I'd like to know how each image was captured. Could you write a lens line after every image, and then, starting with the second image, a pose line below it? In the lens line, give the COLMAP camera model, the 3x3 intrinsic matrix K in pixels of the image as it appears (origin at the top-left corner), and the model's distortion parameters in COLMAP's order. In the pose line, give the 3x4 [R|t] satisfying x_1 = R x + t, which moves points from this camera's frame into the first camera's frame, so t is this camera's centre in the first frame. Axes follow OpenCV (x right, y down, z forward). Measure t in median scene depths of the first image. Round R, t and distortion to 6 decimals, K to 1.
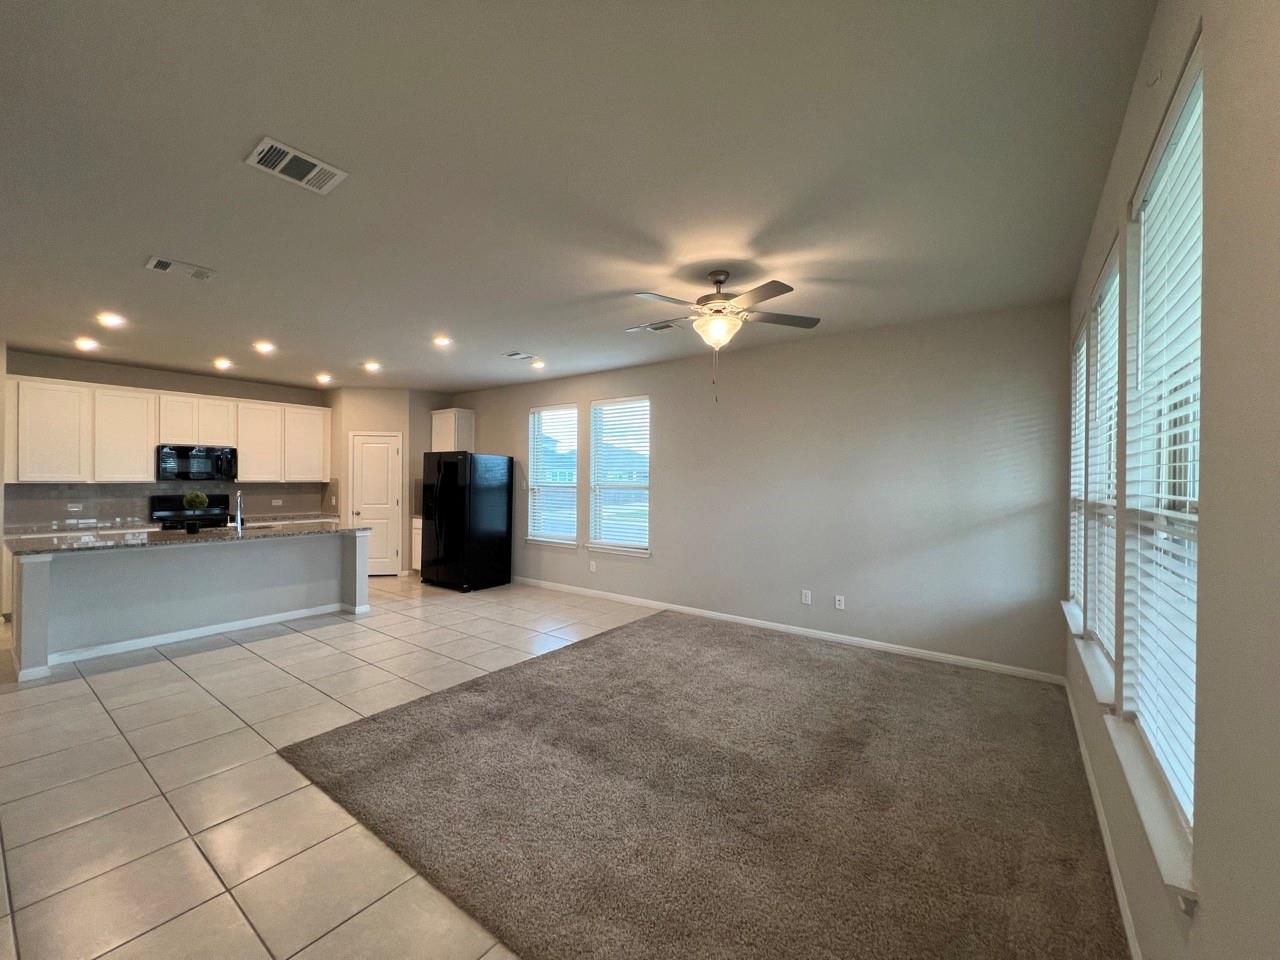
lens RADIAL K [[512.5, 0, 640.9], [0, 512.5, 479.5], [0, 0, 1]] dist [0.000727, 0.000110]
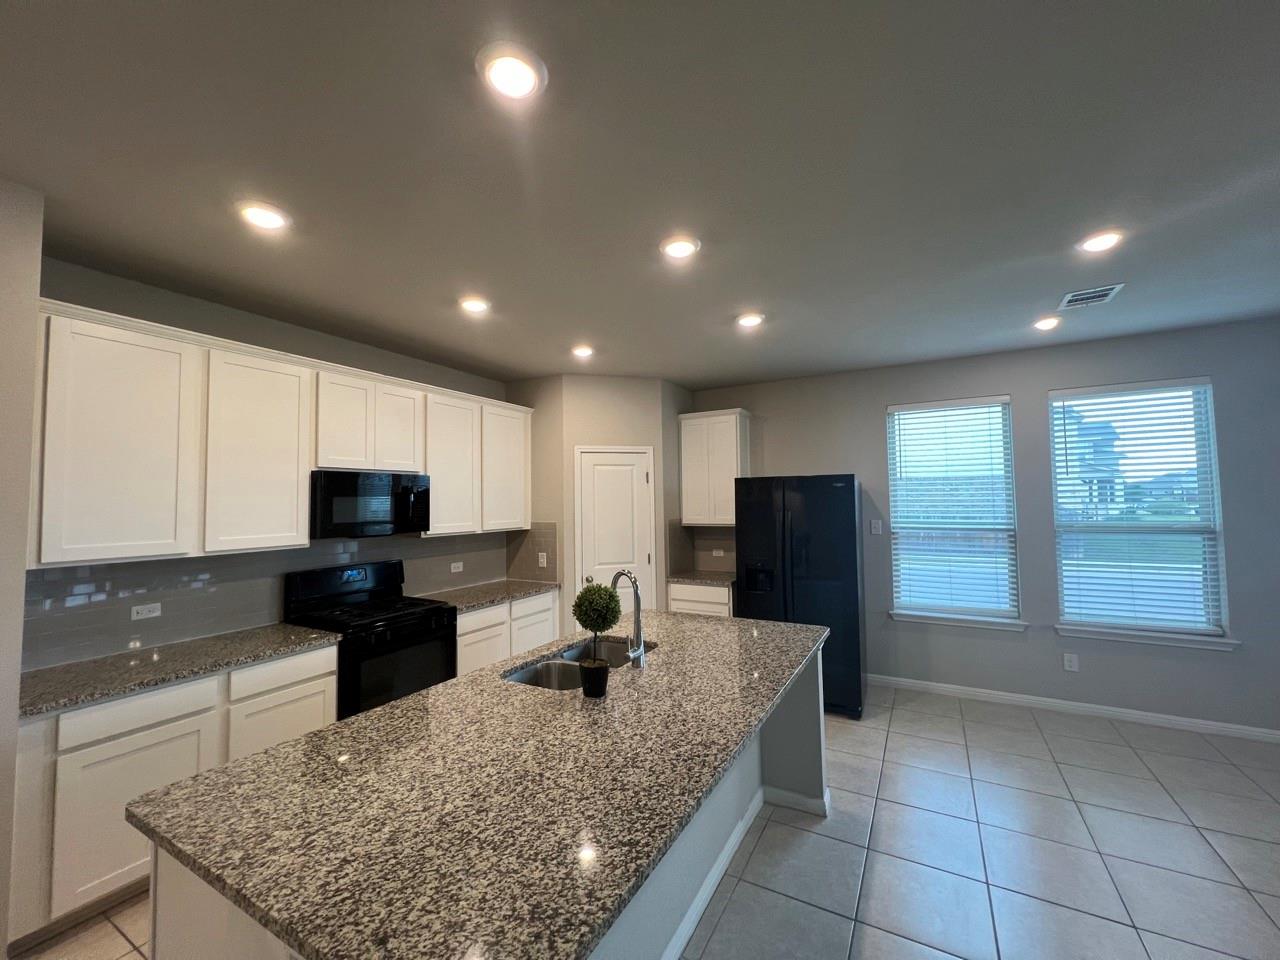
lens RADIAL K [[512.5, 0, 640.9], [0, 512.5, 479.5], [0, 0, 1]] dist [0.000727, 0.000110]
pose [[0.991852, -0.014510, 0.126566, -0.680517], [0.020451, 0.998743, -0.045769, -0.028345], [-0.125742, 0.047984, 0.990902, 0.463394]]
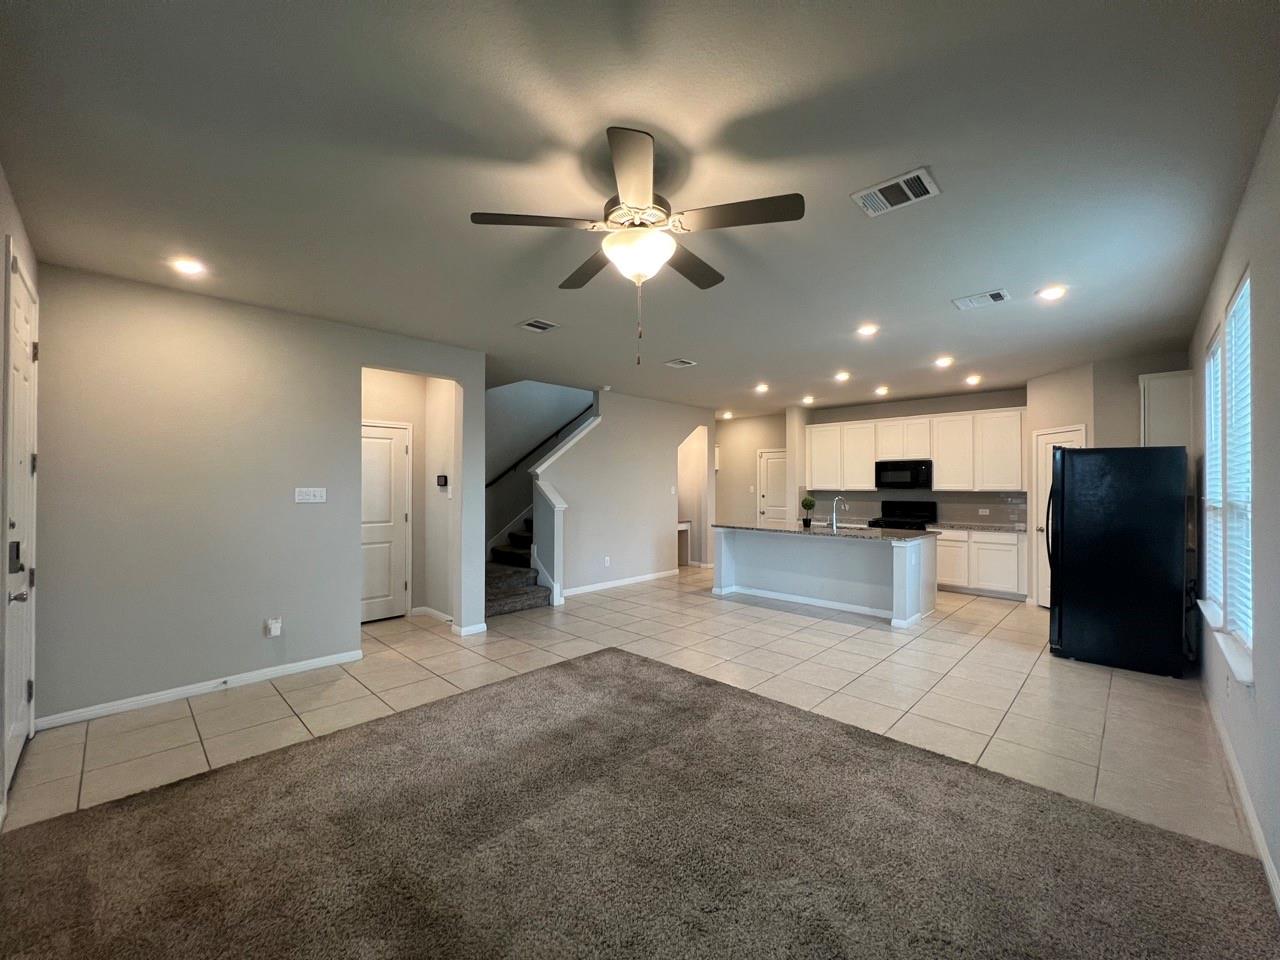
lens RADIAL K [[512.5, 0, 640.9], [0, 512.5, 479.5], [0, 0, 1]] dist [0.000727, 0.000110]
pose [[-0.136880, -0.017530, -0.990433, 0.415591], [-0.004294, 0.999845, -0.017103, 0.003103], [0.990578, 0.001912, -0.136934, 0.574512]]
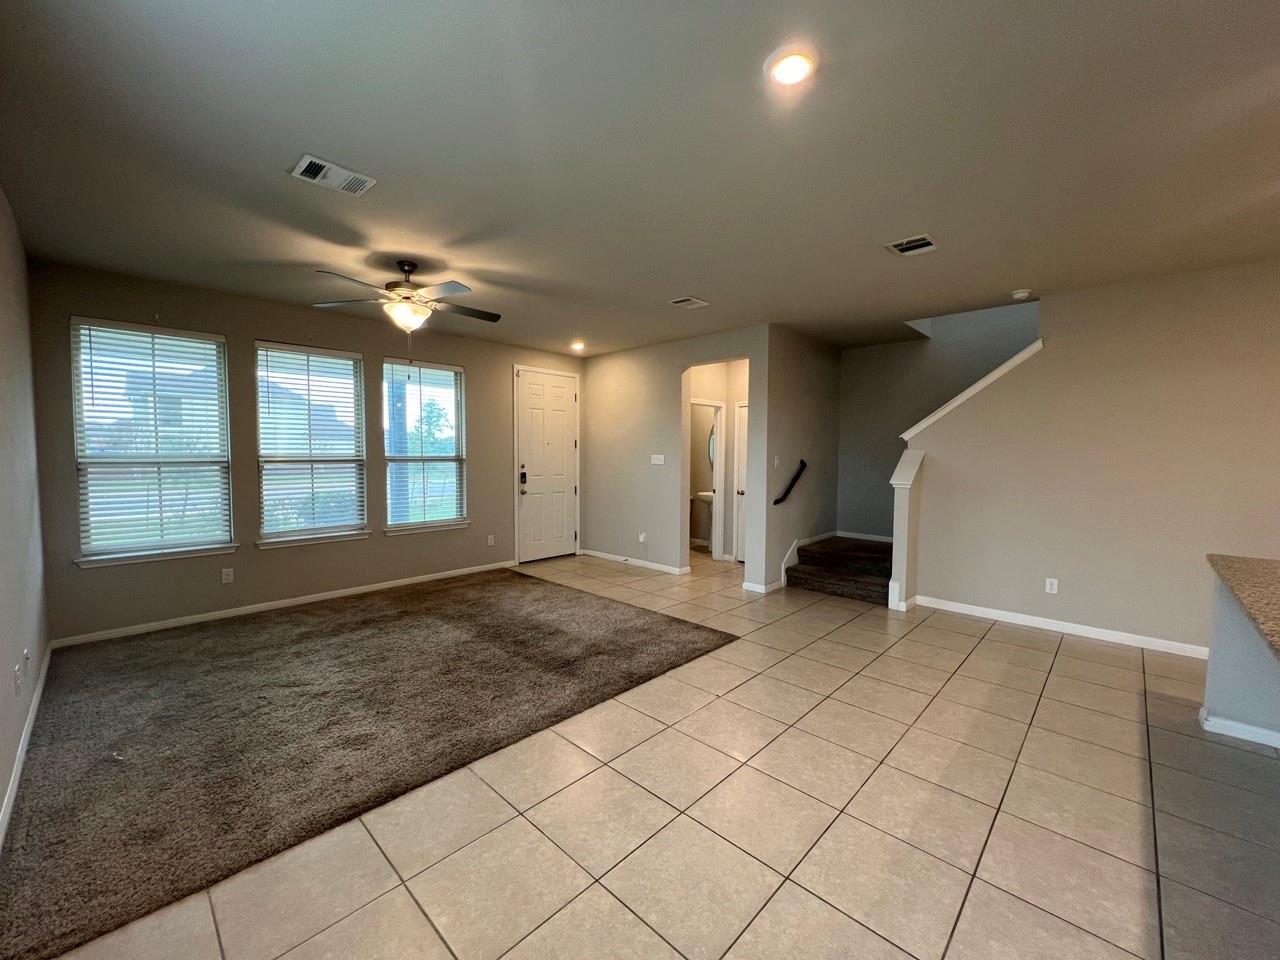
lens RADIAL K [[512.5, 0, 640.9], [0, 512.5, 479.5], [0, 0, 1]] dist [0.000727, 0.000110]
pose [[-0.991861, -0.020272, 0.125703, -0.261738], [-0.013471, 0.998411, 0.054720, -0.001833], [-0.126613, 0.052582, -0.990558, 1.079292]]
